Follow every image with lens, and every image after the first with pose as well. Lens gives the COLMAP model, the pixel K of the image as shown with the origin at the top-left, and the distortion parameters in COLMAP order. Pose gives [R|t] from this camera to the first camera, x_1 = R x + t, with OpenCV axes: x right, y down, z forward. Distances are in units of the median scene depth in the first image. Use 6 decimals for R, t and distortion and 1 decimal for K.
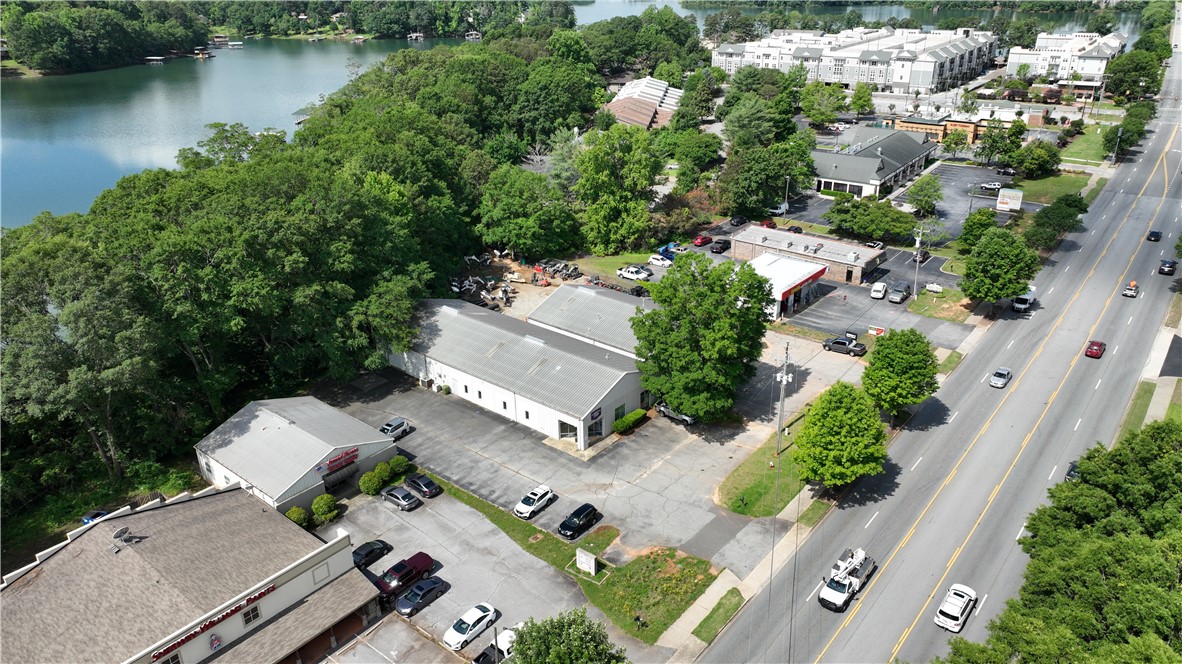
lens RADIAL K [[831.7, 0, 593.5], [0, 831.7, 328.3], [0, 0, 1]] dist [0.003139, 0.005176]
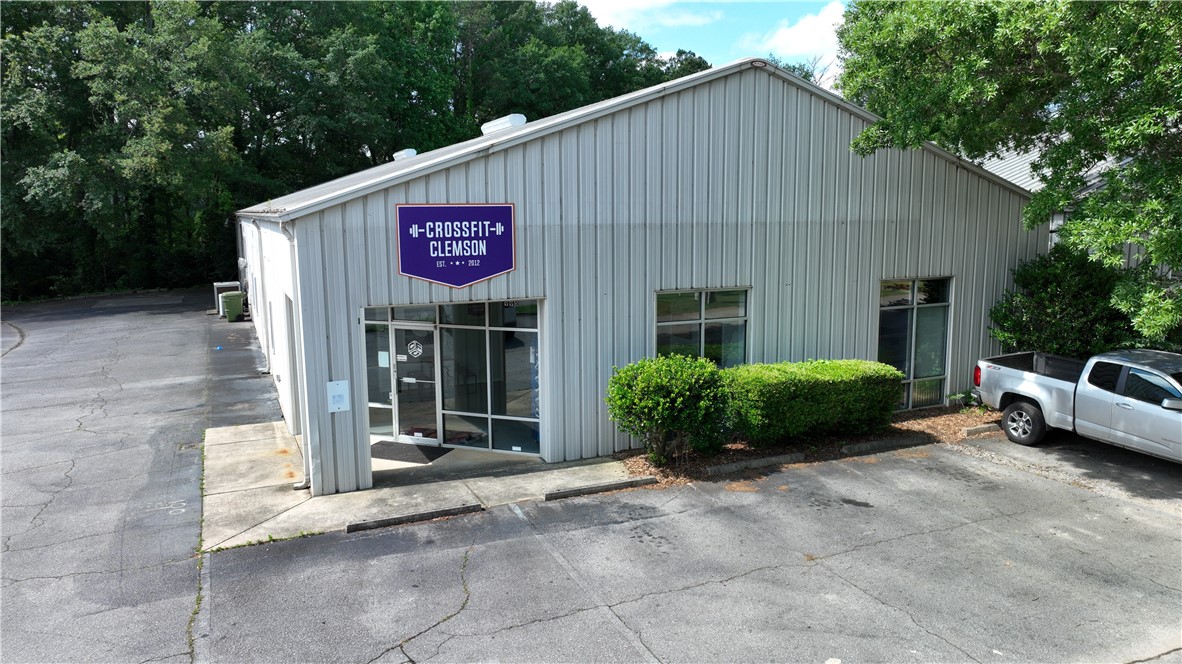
lens RADIAL K [[831.7, 0, 593.5], [0, 831.7, 328.3], [0, 0, 1]] dist [0.003139, 0.005176]
pose [[0.895485, 0.064839, -0.440345, 0.081226], [-0.181018, 0.956871, -0.227222, 0.138923], [0.406620, 0.283183, 0.868601, 0.864983]]
